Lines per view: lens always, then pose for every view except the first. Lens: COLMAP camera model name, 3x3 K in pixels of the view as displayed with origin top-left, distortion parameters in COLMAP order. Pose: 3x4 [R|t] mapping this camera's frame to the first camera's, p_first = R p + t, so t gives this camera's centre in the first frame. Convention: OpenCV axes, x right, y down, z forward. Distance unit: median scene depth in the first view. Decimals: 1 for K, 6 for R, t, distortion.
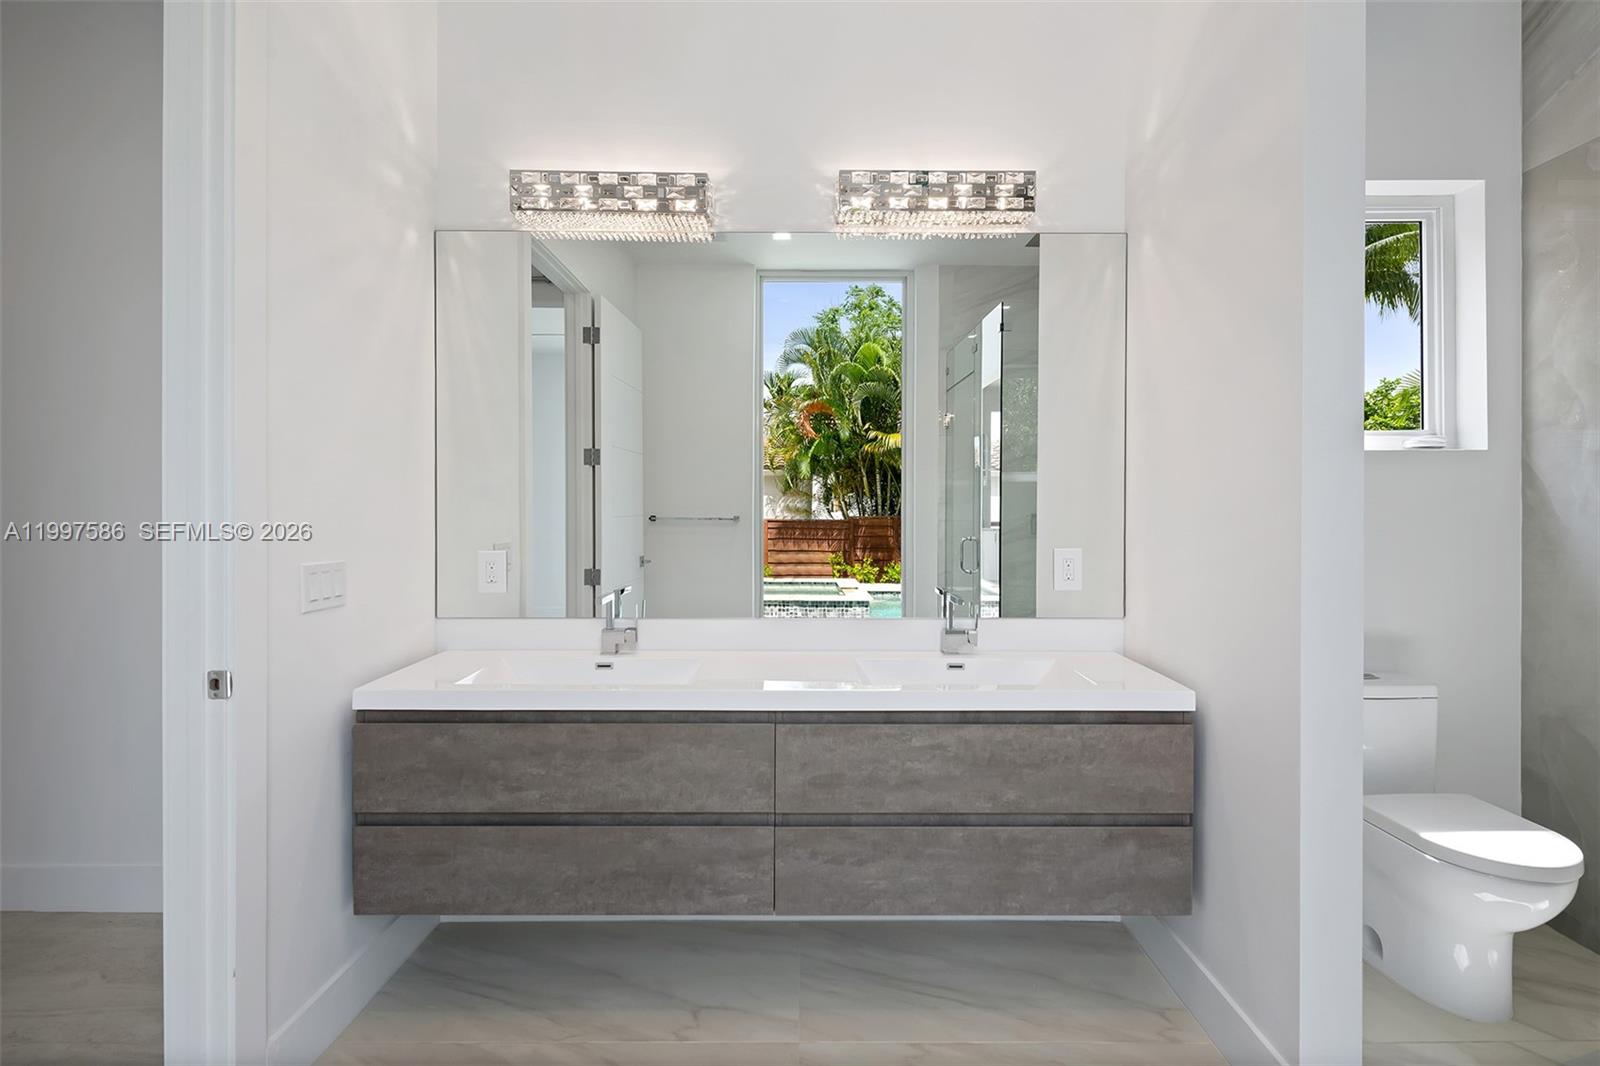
lens RADIAL K [[757.1, 0, 799.7], [0, 757.1, 516.4], [0, 0, 1]] dist [0.005855, 0.000186]
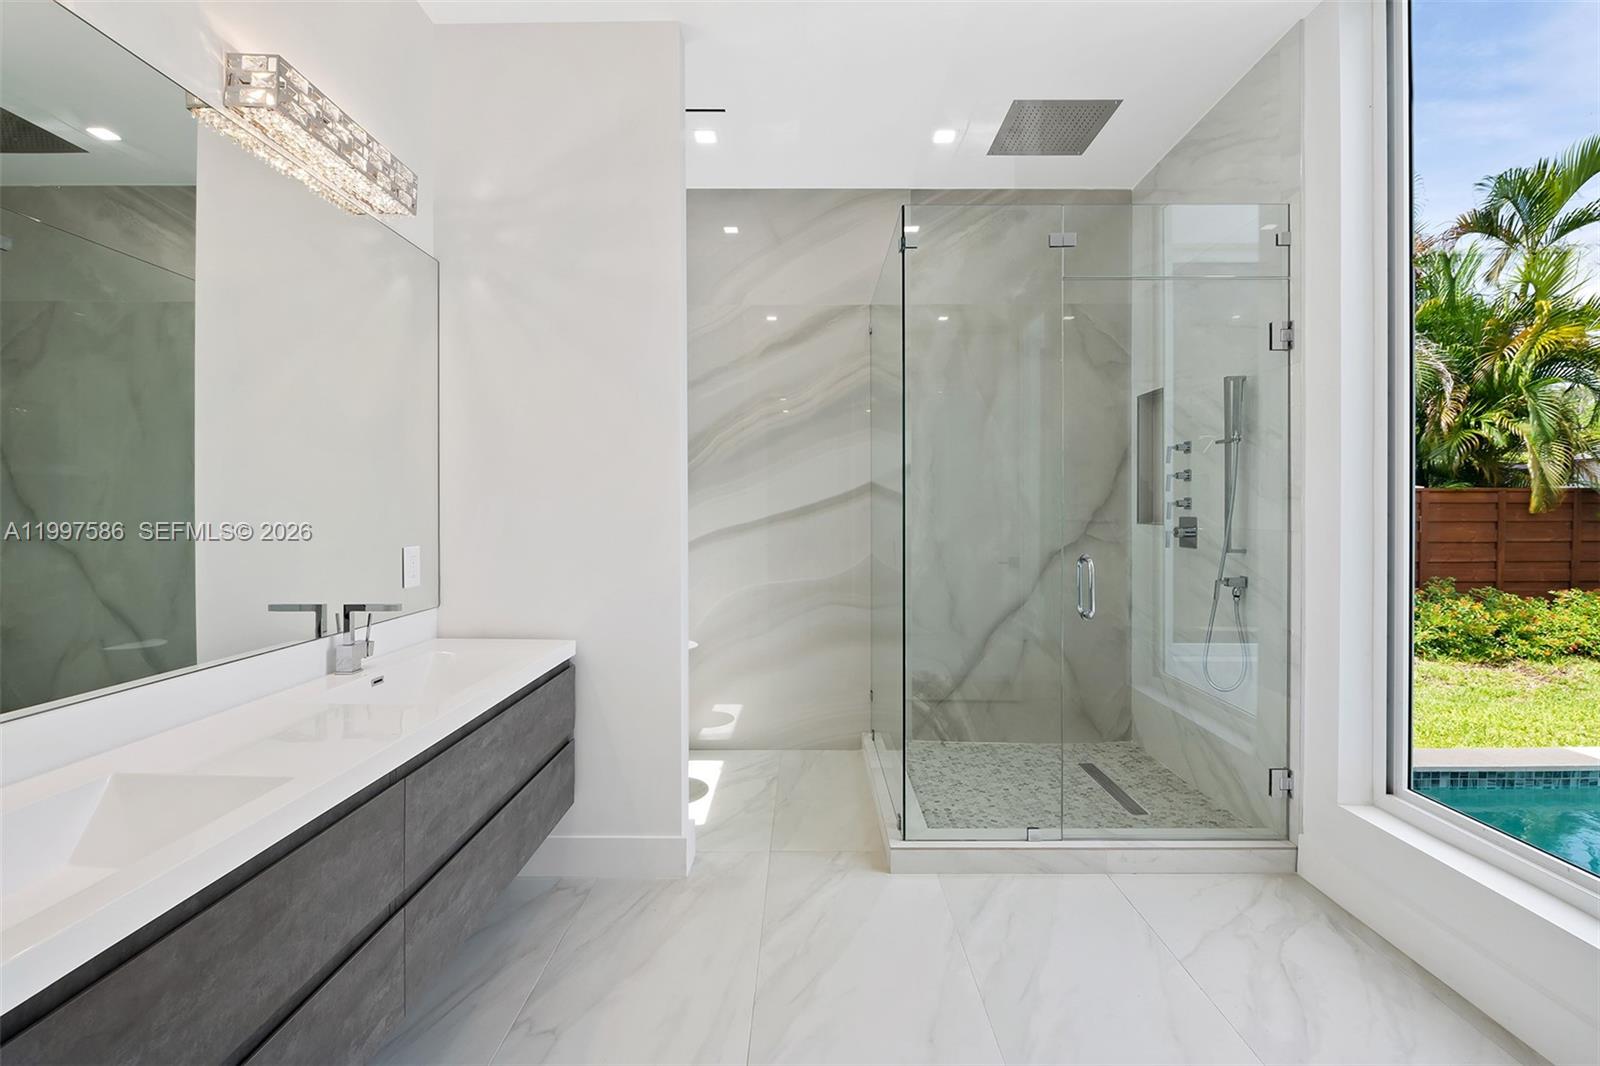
lens RADIAL K [[711.0, 0, 801.0], [0, 711.0, 518.0], [0, 0, 1]] dist [-0.005216, -0.003772]
pose [[0.008234, -0.012226, 0.999891, -0.768050], [0.006799, 0.999903, 0.012170, -0.005609], [-0.999943, 0.006698, 0.008317, 0.574382]]
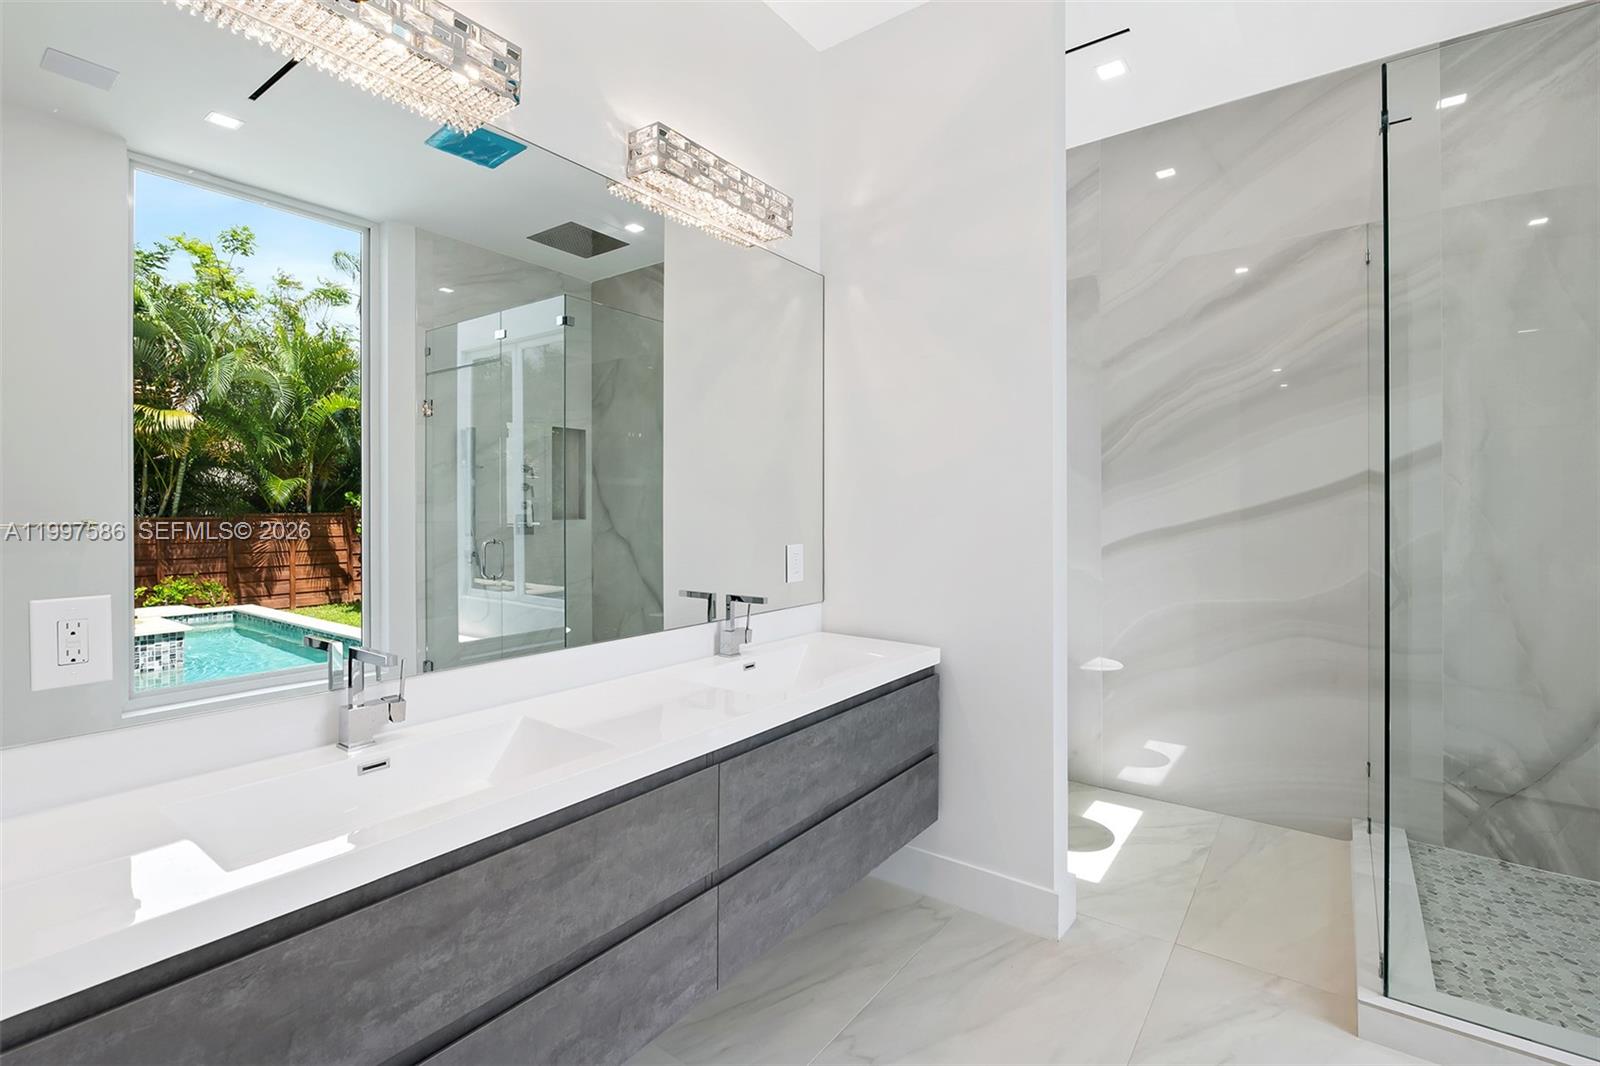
lens RADIAL K [[722.9, 0, 803.0], [0, 722.9, 514.7], [0, 0, 1]] dist [0.003119, -0.004740]
pose [[0.597580, -0.006479, 0.801783, -0.619289], [0.007696, 0.999968, 0.002344, -0.004694], [-0.801772, 0.004769, 0.597611, 0.440959]]
